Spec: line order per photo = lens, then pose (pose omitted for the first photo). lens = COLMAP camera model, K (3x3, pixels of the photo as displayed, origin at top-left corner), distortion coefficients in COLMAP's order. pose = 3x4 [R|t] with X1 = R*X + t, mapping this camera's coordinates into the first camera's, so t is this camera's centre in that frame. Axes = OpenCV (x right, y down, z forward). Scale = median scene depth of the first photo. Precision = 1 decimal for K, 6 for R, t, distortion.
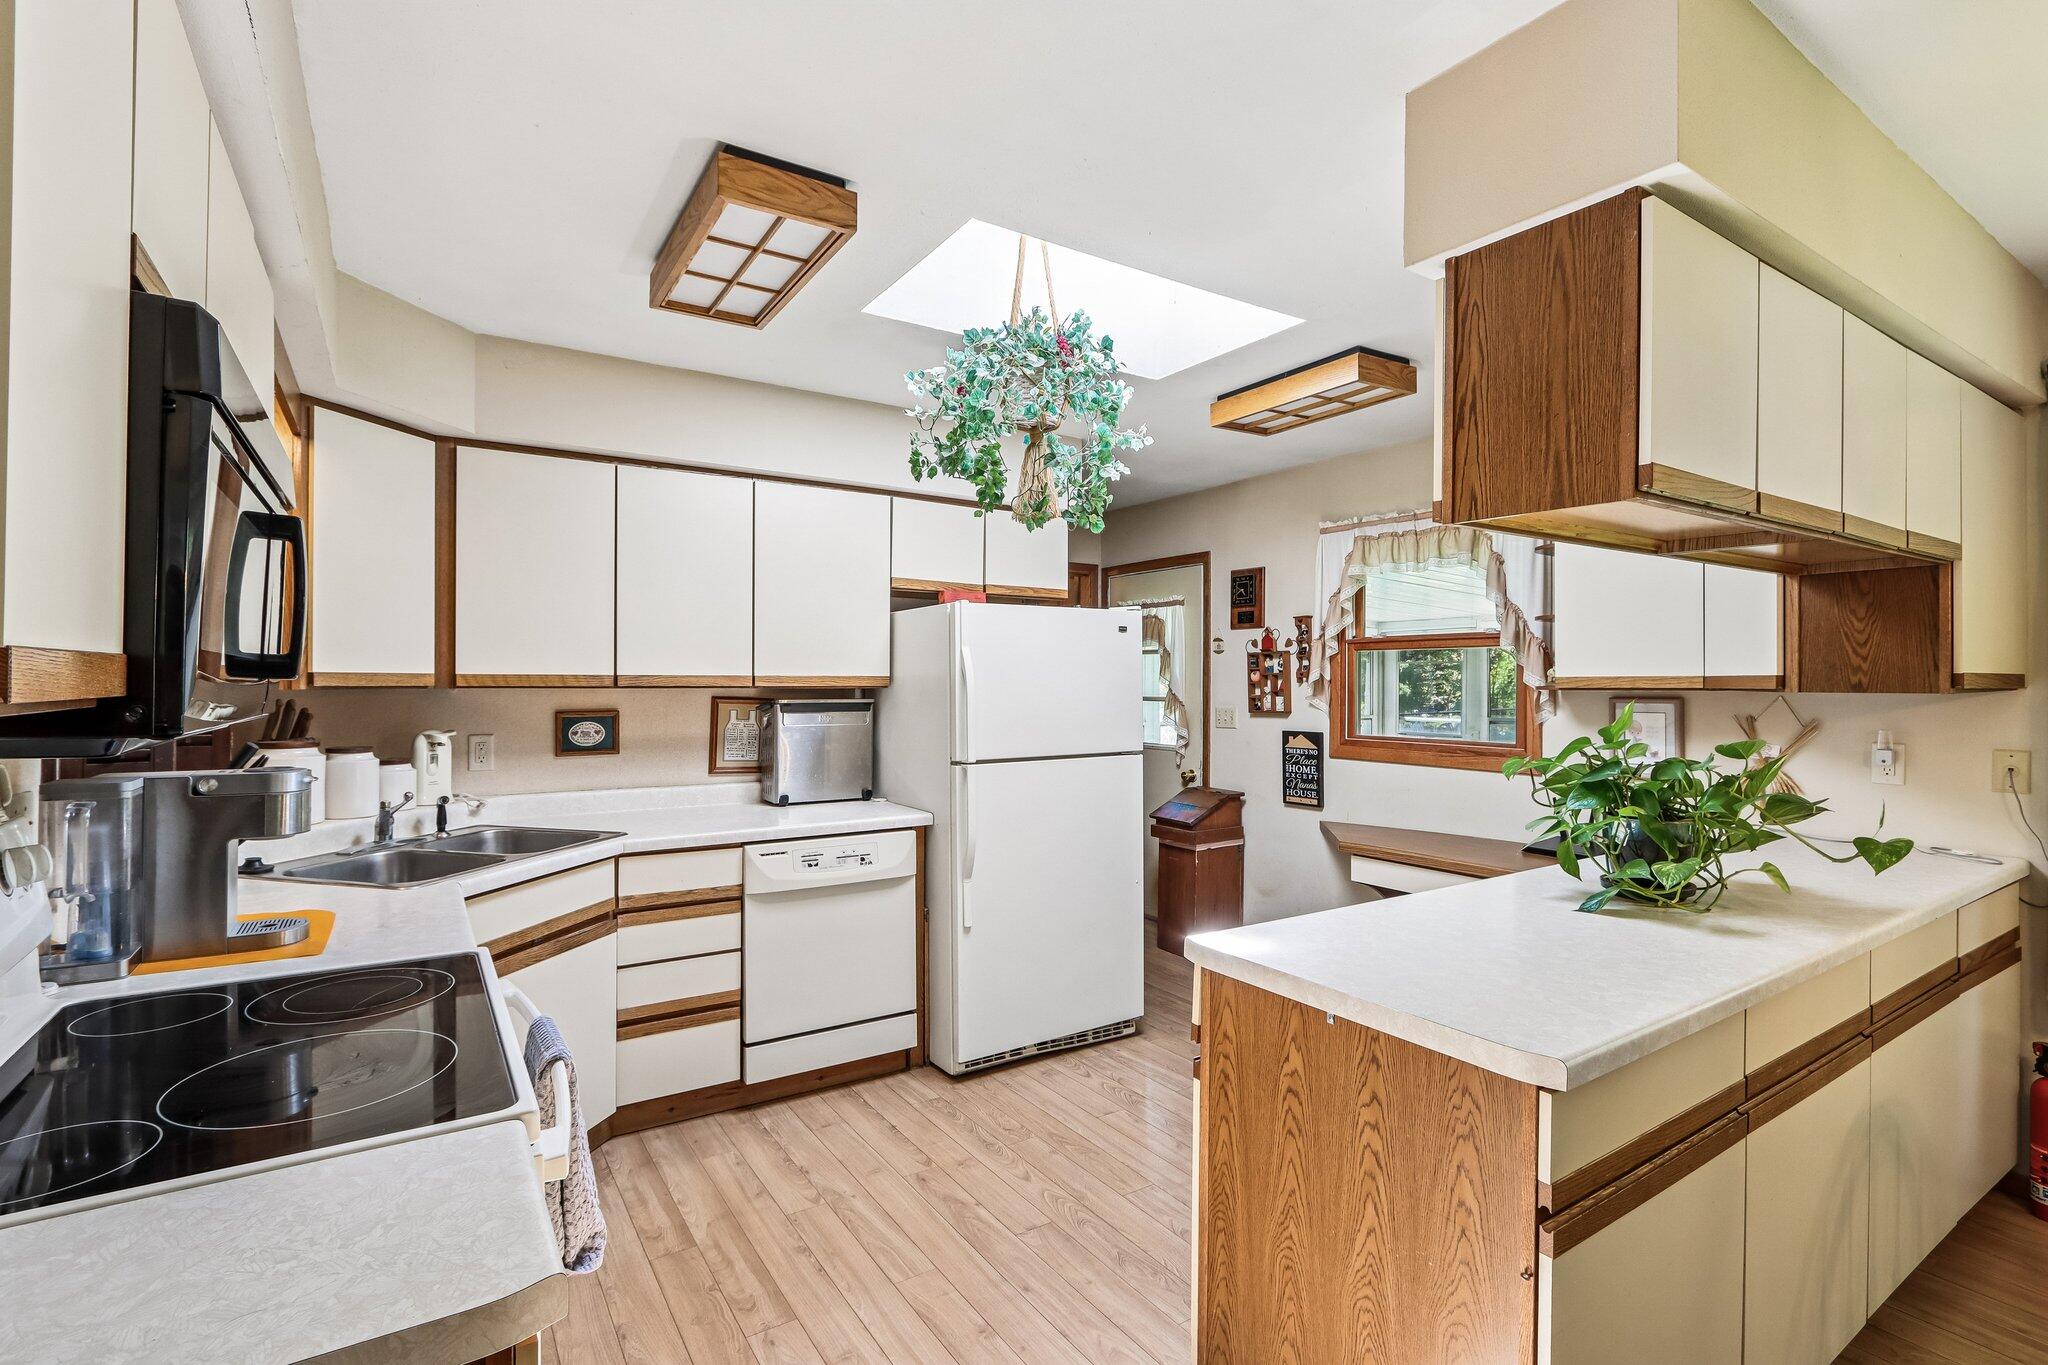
lens RADIAL K [[956.0, 0, 1026.9], [0, 956.0, 685.4], [0, 0, 1]] dist [-0.014702, 0.003950]
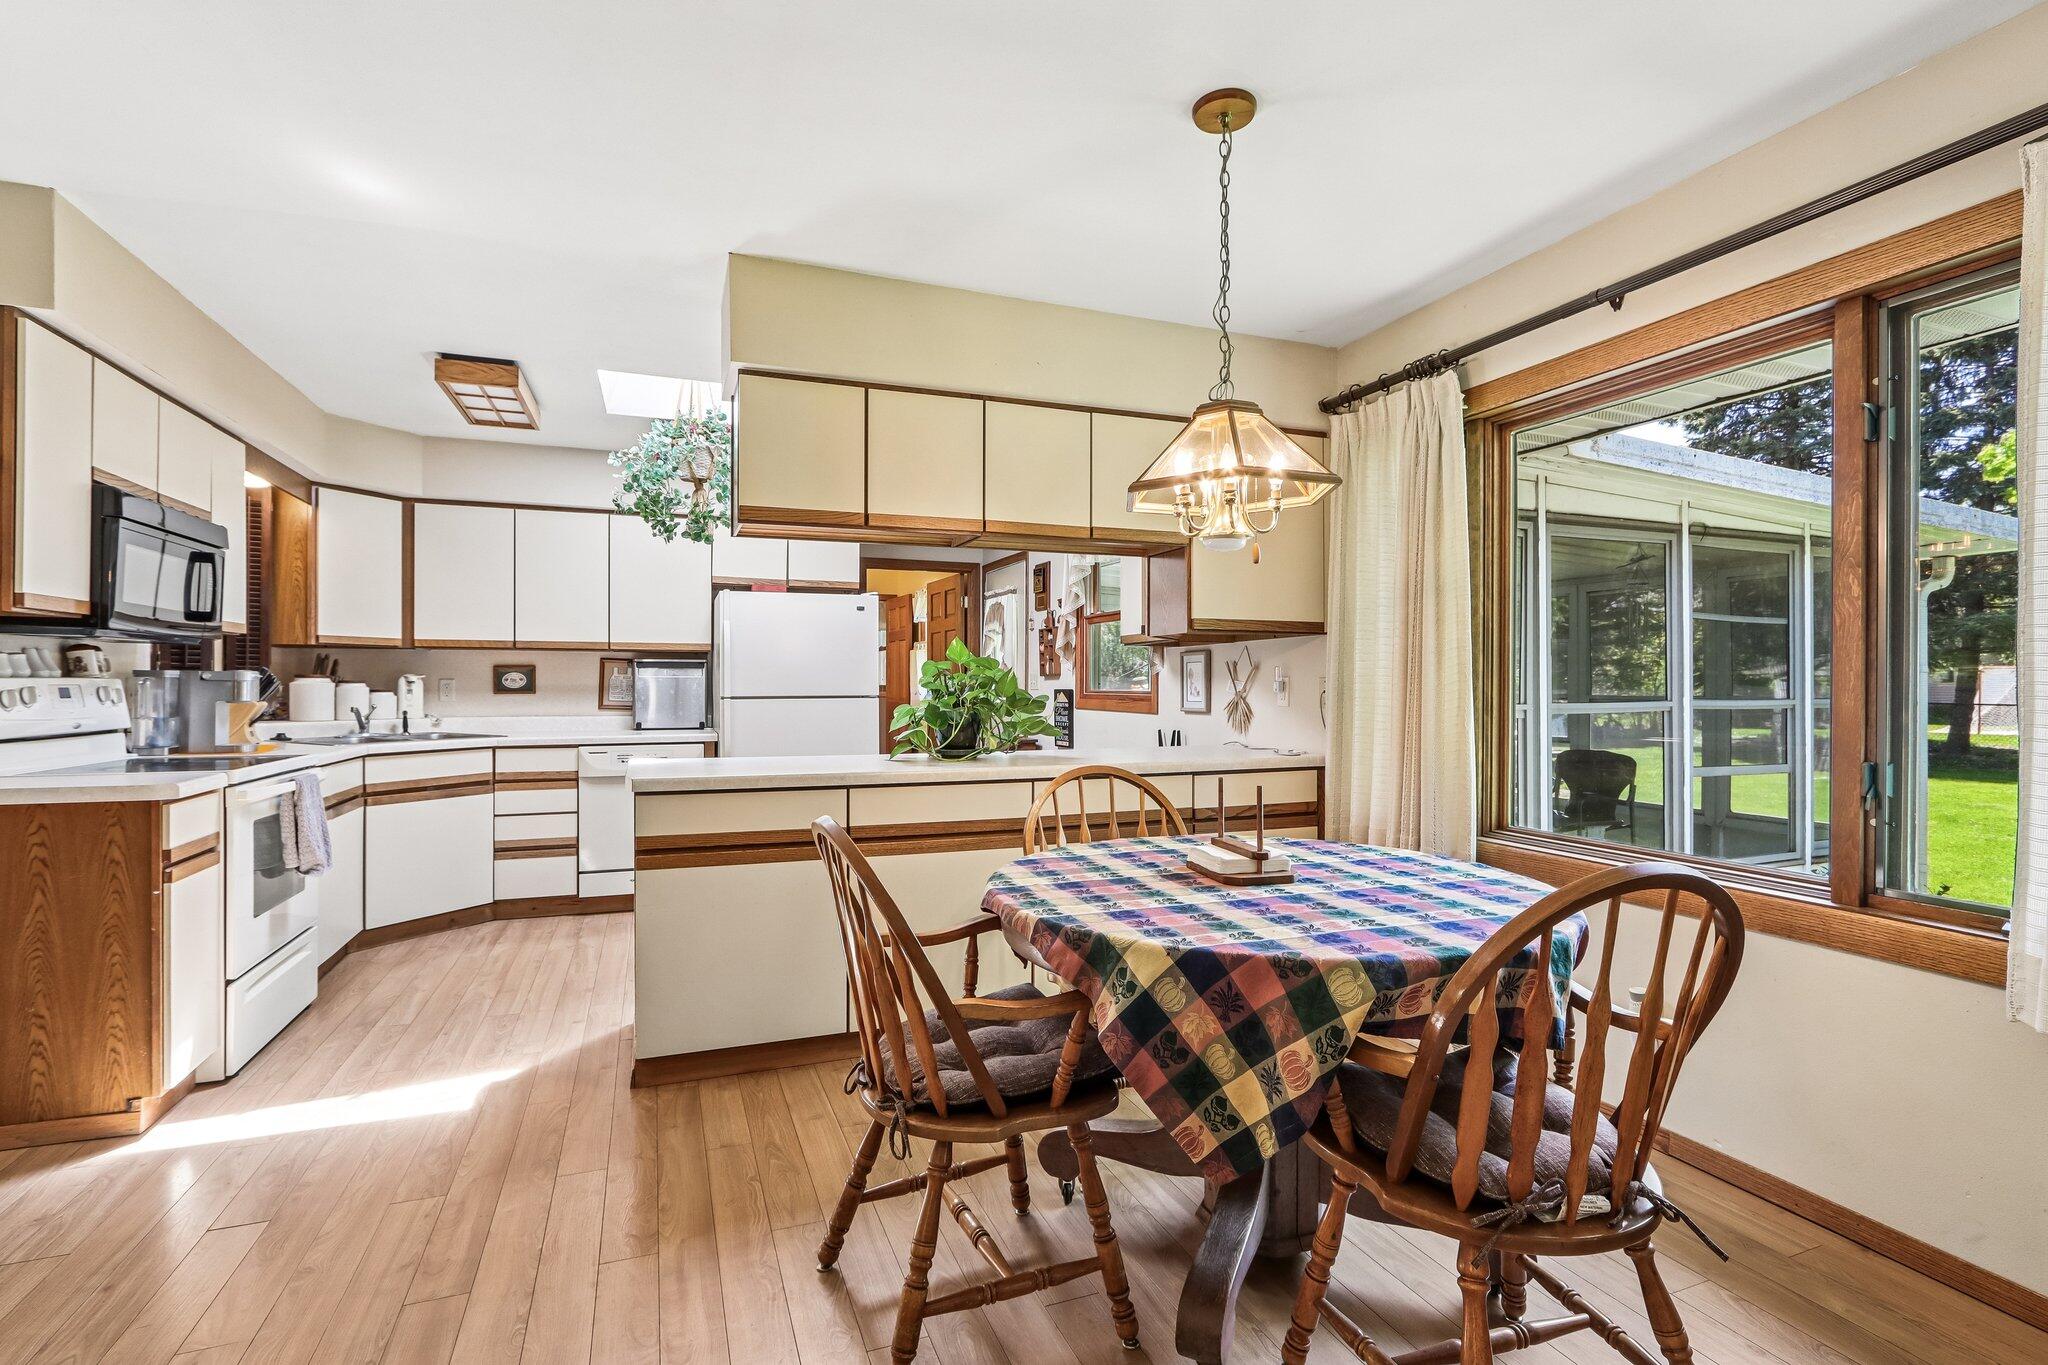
lens RADIAL K [[956.0, 0, 1026.9], [0, 956.0, 686.2], [0, 0, 1]] dist [-0.014702, 0.003950]
pose [[0.978191, -0.000111, -0.207708, 0.759944], [-0.000193, 0.999999, -0.001447, 0.069494], [0.207708, 0.001456, 0.978190, -0.394436]]
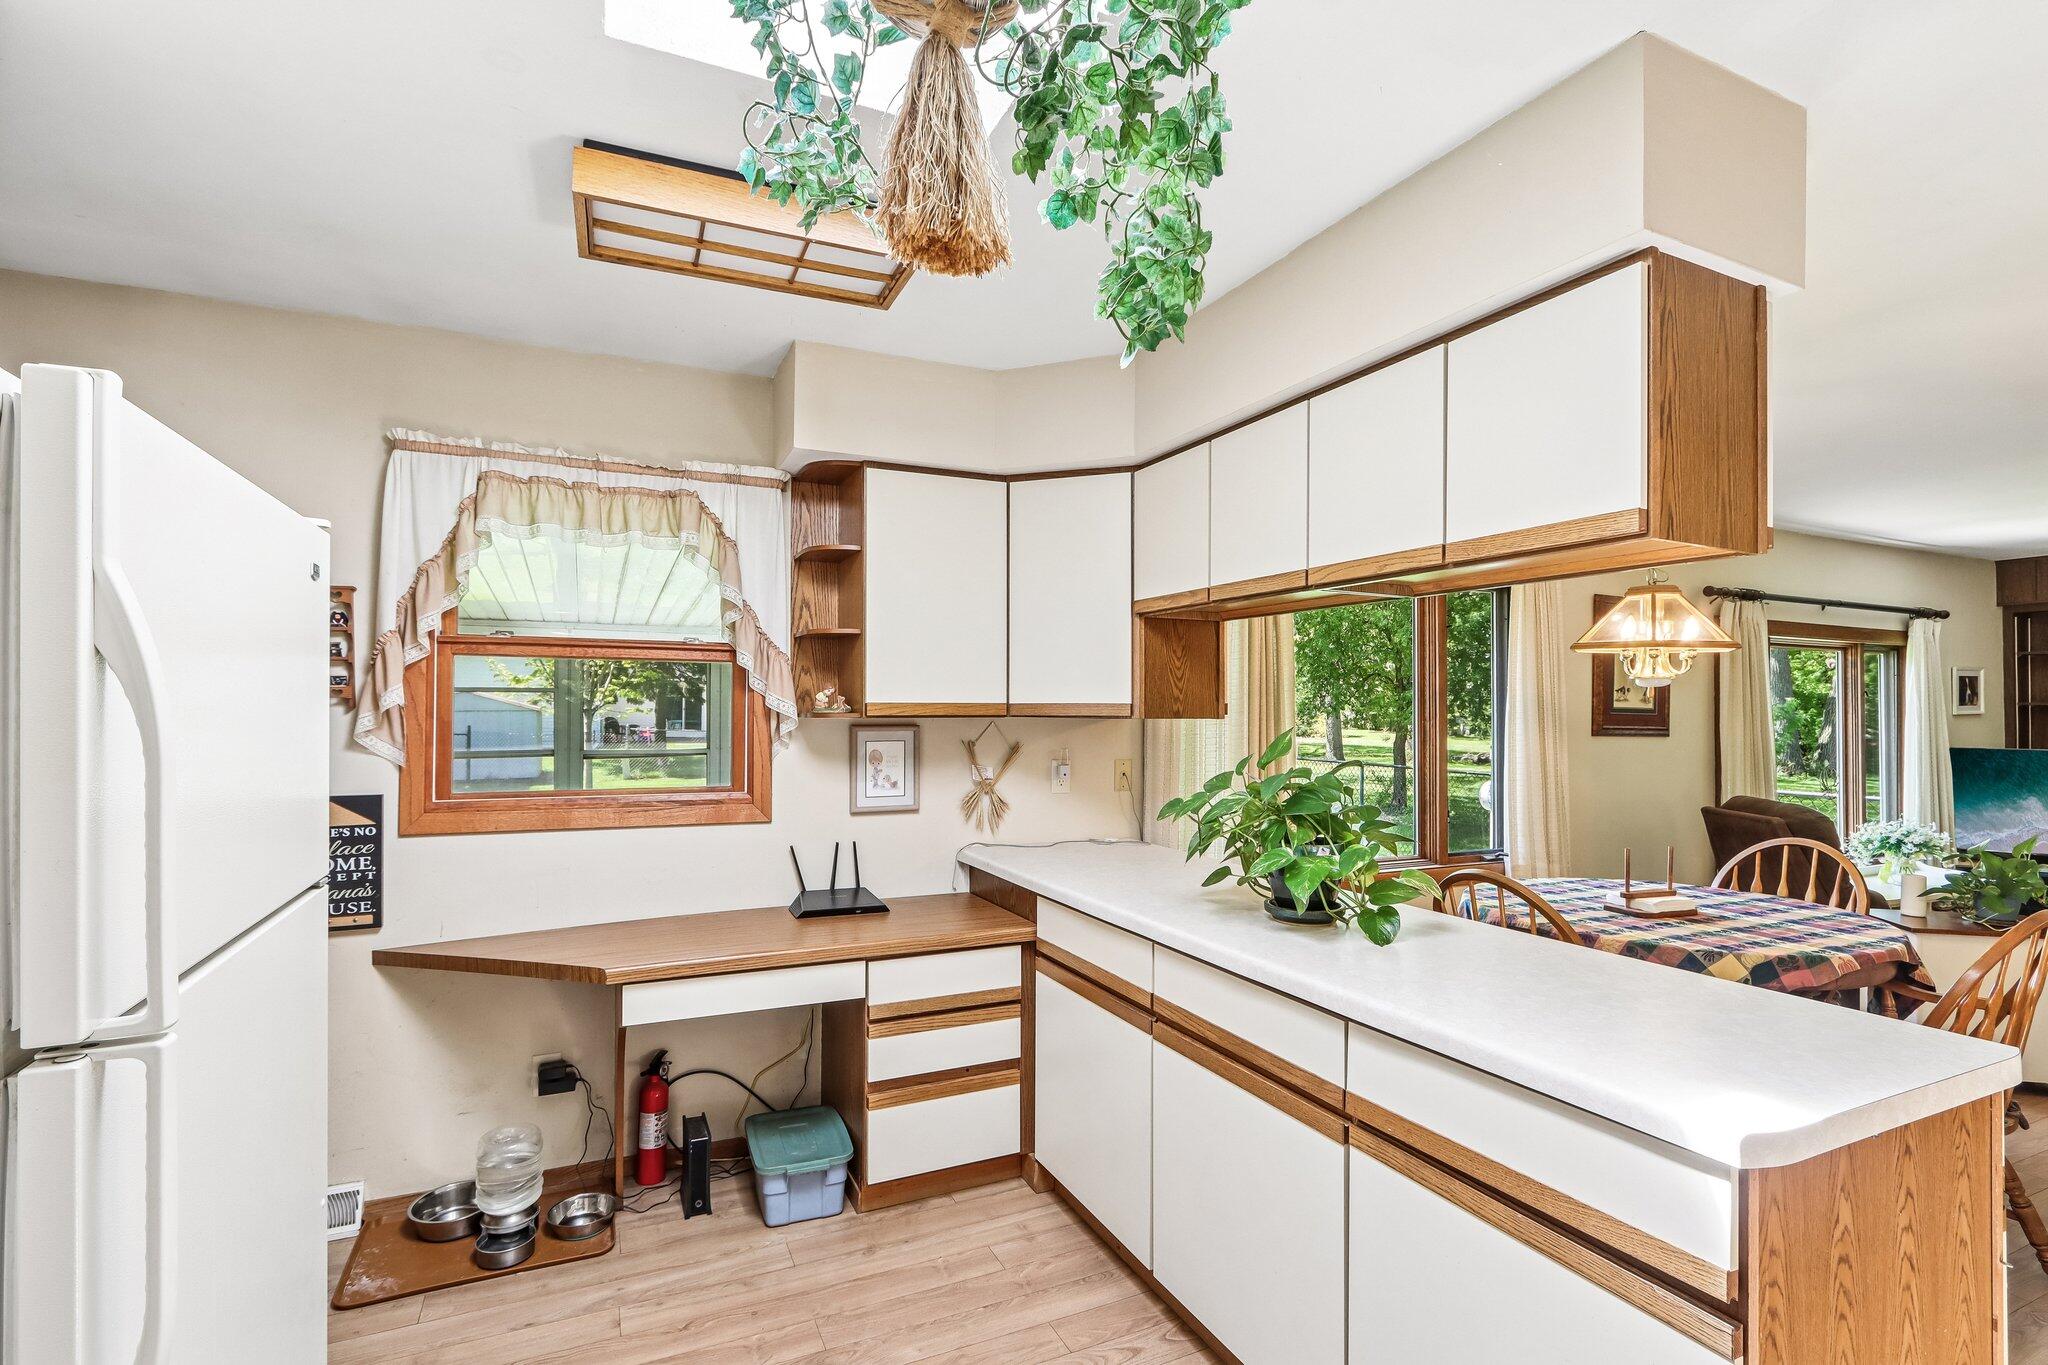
lens RADIAL K [[956.0, 0, 1027.0], [0, 956.0, 697.4], [0, 0, 1]] dist [-0.014702, 0.003950]
pose [[0.148568, 0.012219, 0.988827, -0.287893], [-0.001719, 0.999925, -0.012098, -0.003795], [-0.988901, 0.000098, 0.148578, 0.784103]]
